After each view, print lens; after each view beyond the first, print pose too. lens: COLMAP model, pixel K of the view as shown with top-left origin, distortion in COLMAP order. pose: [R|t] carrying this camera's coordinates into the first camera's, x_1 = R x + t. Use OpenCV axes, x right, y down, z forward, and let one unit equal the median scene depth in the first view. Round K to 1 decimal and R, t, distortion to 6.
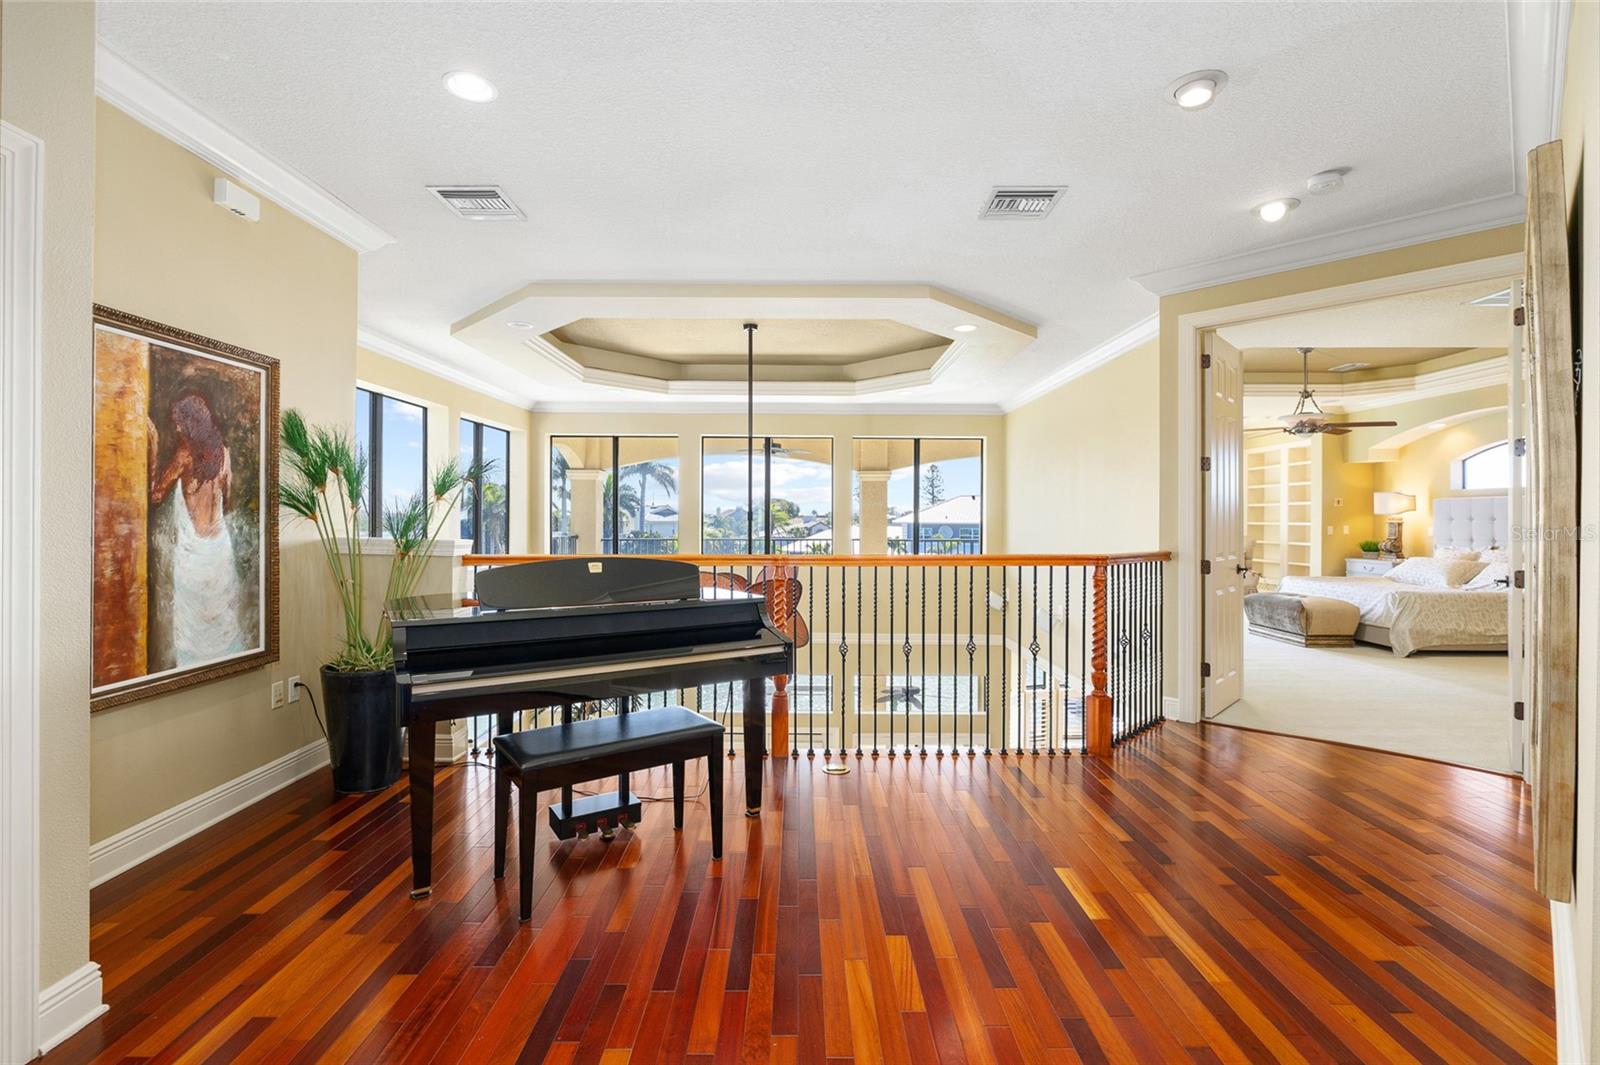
lens RADIAL K [[740.4, 0, 793.5], [0, 740.4, 530.0], [0, 0, 1]] dist [-0.000868, -0.000032]
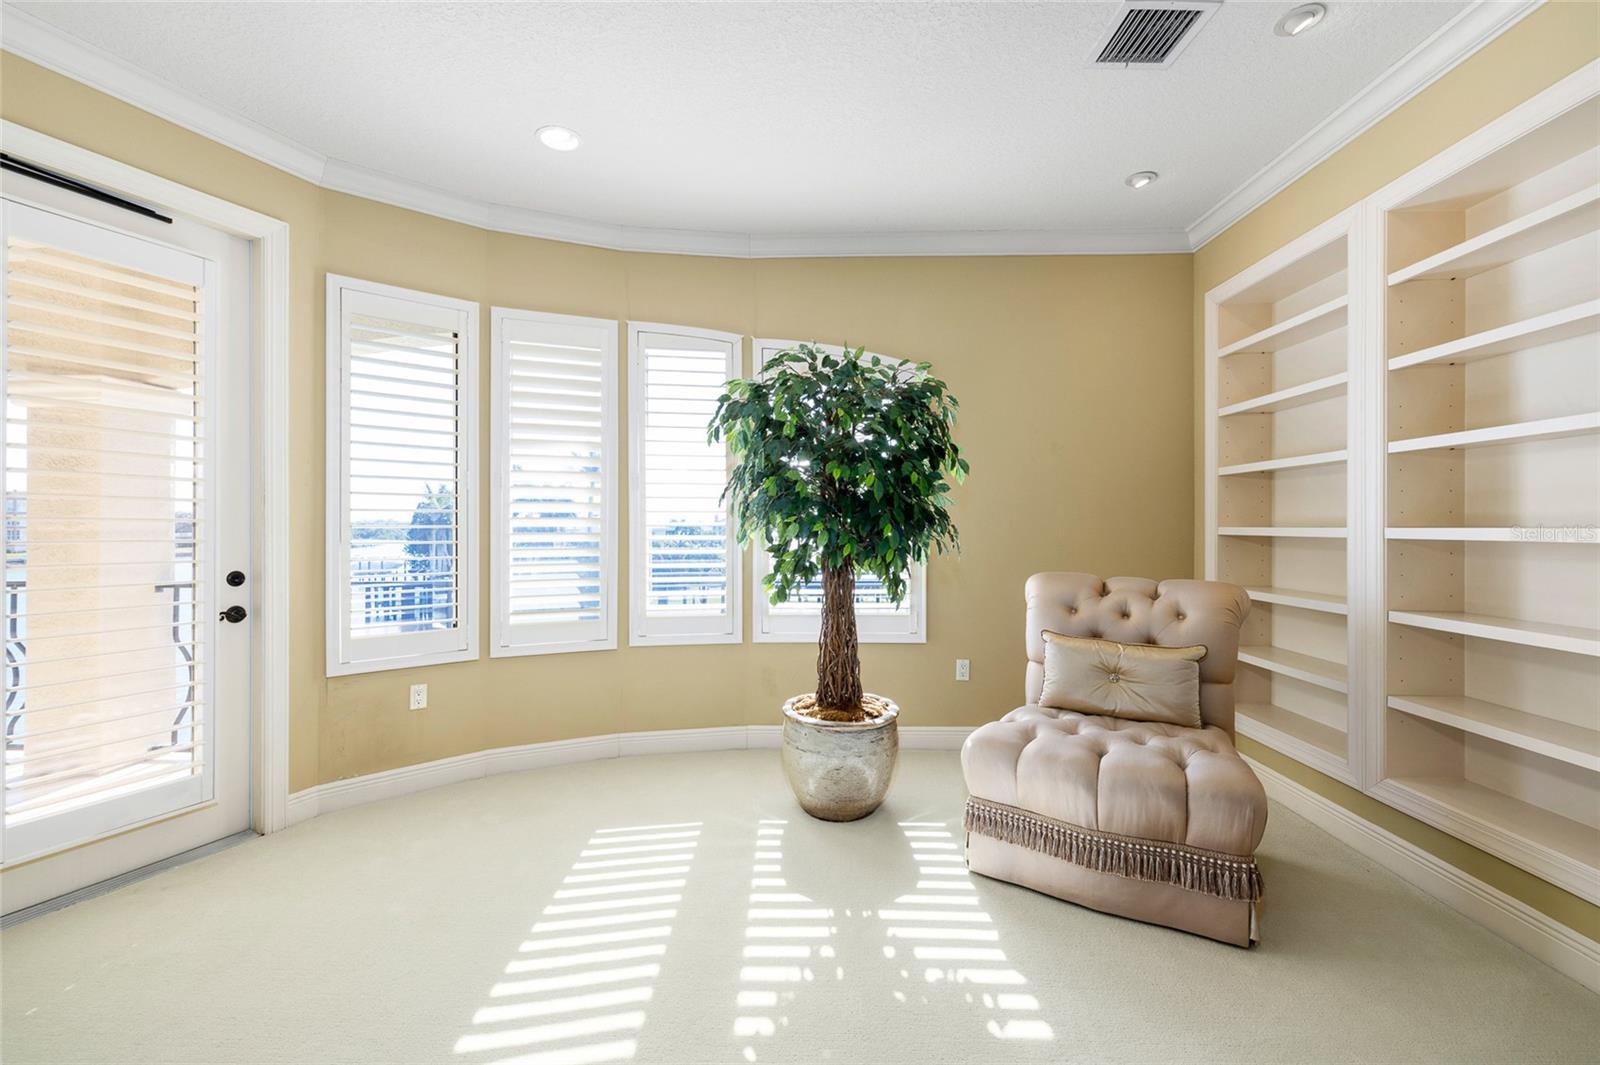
lens RADIAL K [[661.4, 0, 800.0], [0, 661.4, 532.5], [0, 0, 1]] dist [-0.013222, -0.000129]
pose [[0.999616, -0.001579, -0.027652, 0.585454], [0.001406, 0.999979, -0.006287, -0.008813], [0.027662, 0.006246, 0.999598, 0.944016]]
